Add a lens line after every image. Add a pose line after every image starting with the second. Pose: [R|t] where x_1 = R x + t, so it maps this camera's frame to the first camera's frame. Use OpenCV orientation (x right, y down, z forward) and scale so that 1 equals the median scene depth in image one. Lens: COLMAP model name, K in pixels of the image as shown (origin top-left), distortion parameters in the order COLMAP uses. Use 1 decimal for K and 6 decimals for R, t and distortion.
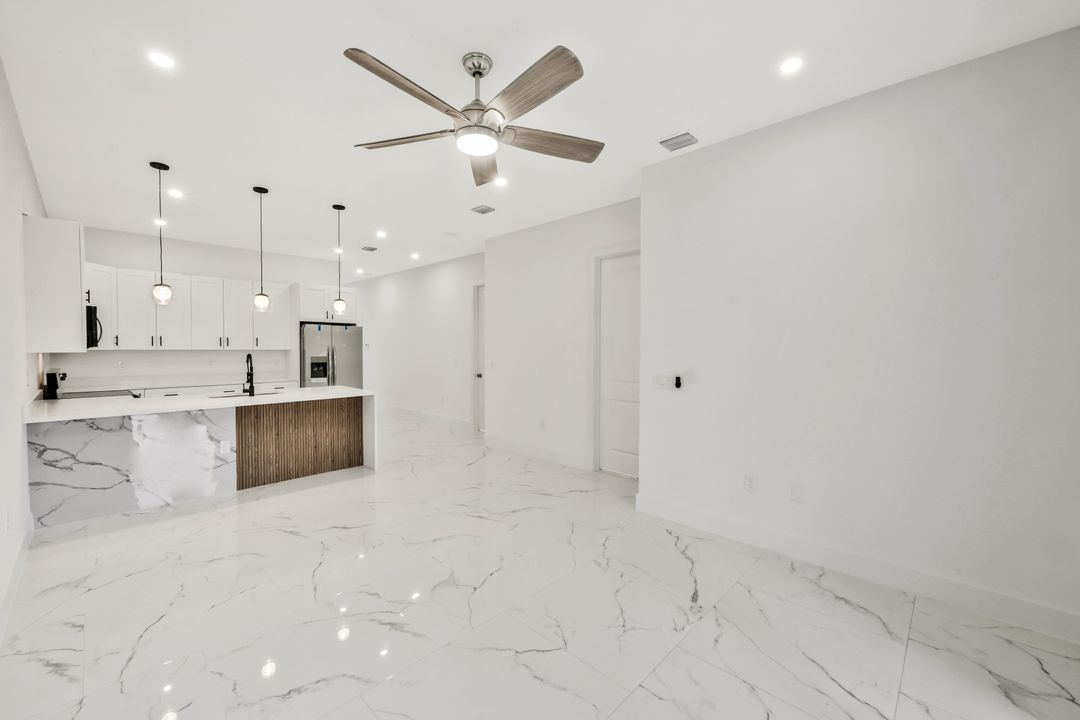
lens RADIAL K [[430.7, 0, 538.8], [0, 430.7, 353.6], [0, 0, 1]] dist [0.003892, 0.000343]
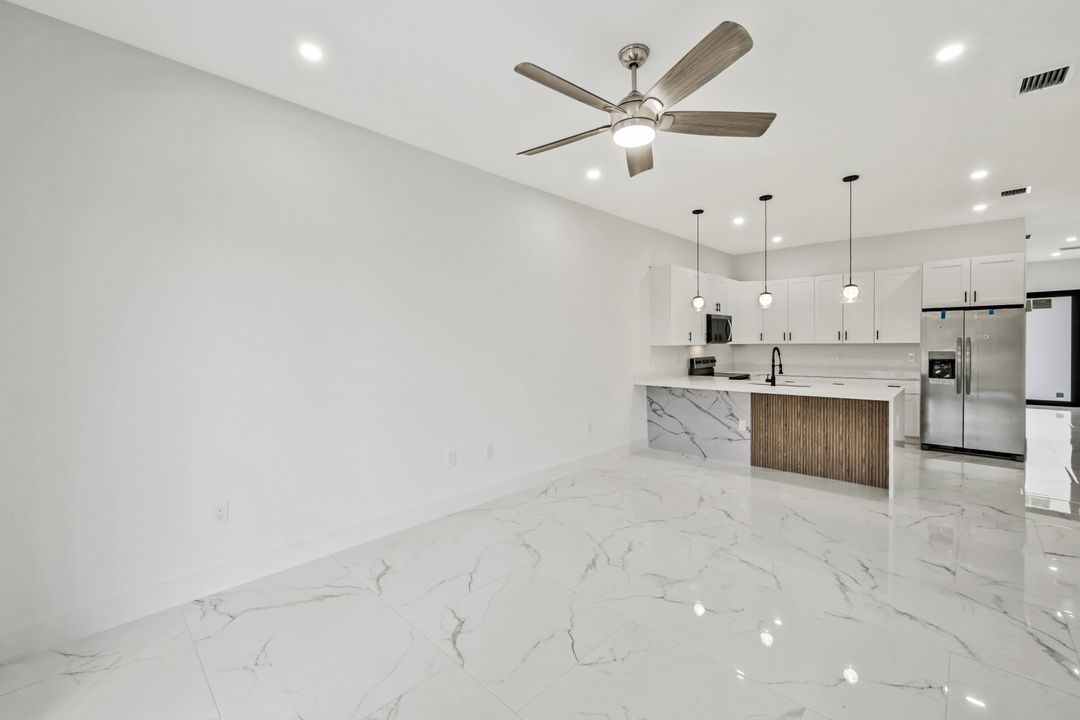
lens RADIAL K [[430.7, 0, 538.8], [0, 430.7, 353.6], [0, 0, 1]] dist [0.003892, 0.000343]
pose [[0.011210, 0.019440, -0.999748, 0.432947], [-0.005146, 0.999799, 0.019383, -0.001677], [0.999924, 0.004927, 0.011308, 0.402584]]
